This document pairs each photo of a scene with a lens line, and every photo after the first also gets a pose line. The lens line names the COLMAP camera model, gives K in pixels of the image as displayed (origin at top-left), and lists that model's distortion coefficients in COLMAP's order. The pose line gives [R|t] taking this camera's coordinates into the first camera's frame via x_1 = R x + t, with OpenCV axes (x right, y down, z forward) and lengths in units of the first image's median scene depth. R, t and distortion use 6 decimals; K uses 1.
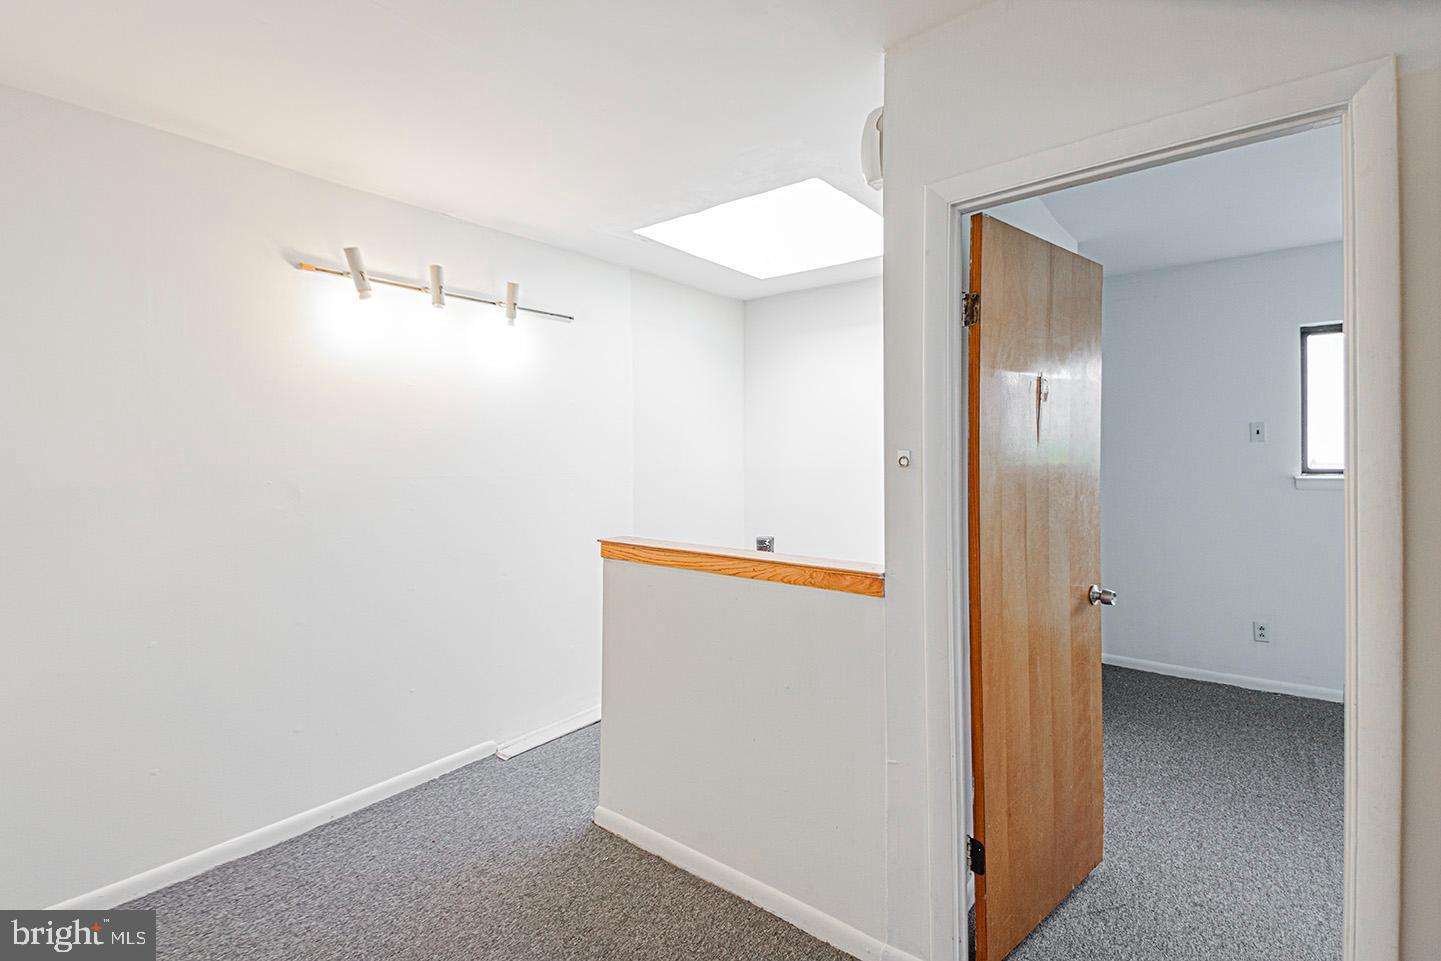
lens RADIAL K [[637.7, 0, 723.9], [0, 637.7, 478.5], [0, 0, 1]] dist [0.055976, -0.029378]
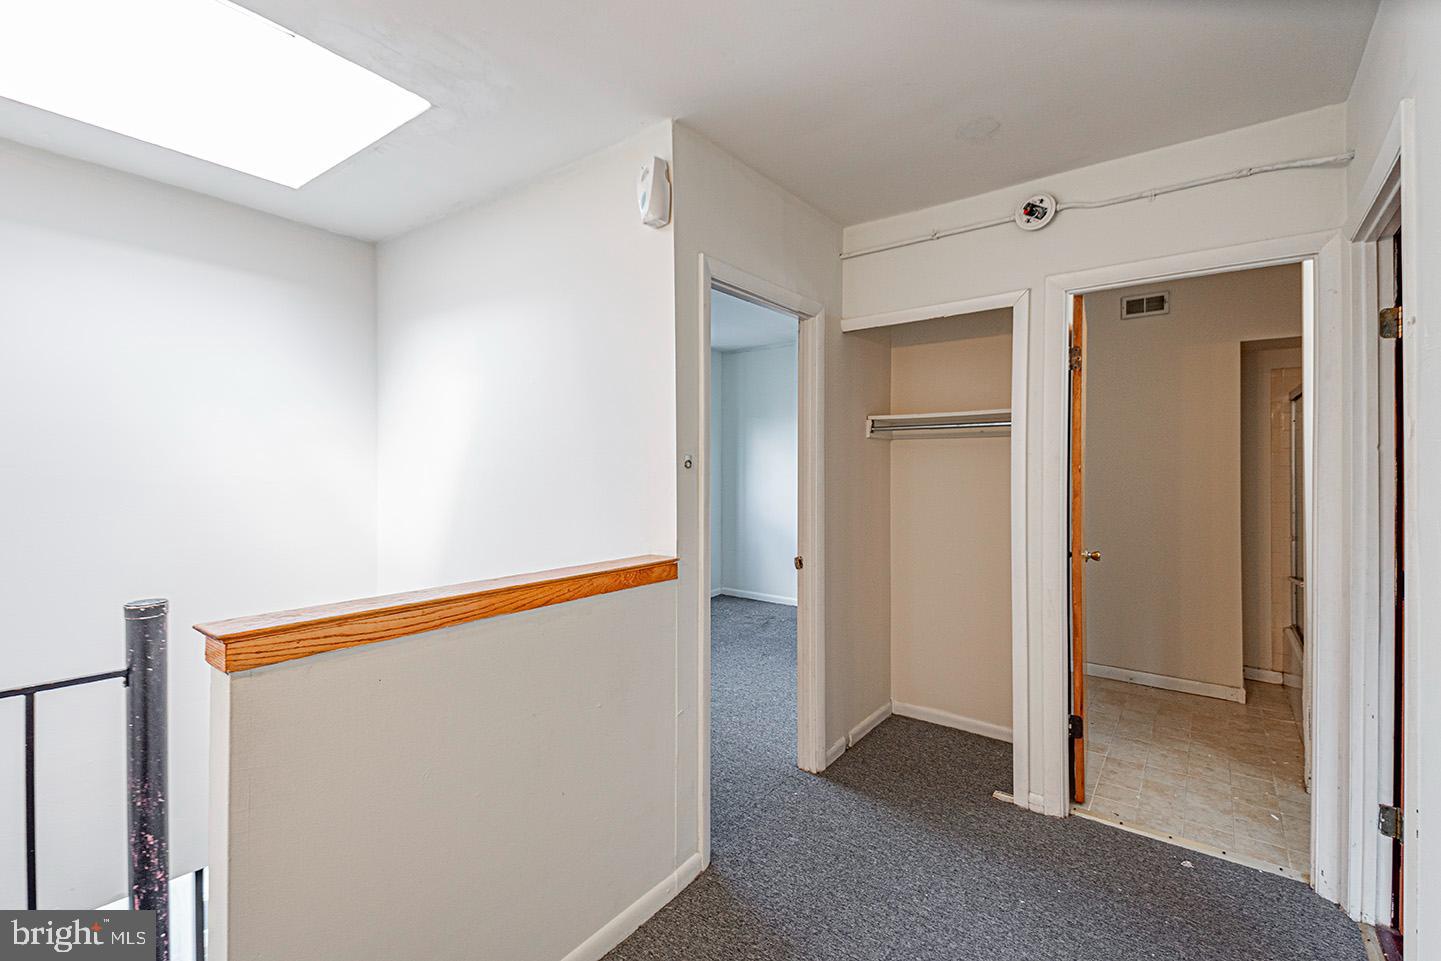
lens RADIAL K [[637.7, 0, 723.9], [0, 637.7, 478.5], [0, 0, 1]] dist [0.055976, -0.029378]
pose [[-0.029078, -0.010255, 0.999525, -0.492782], [0.031456, 0.999443, 0.011169, -0.004843], [-0.999082, 0.031766, -0.028739, 0.499867]]
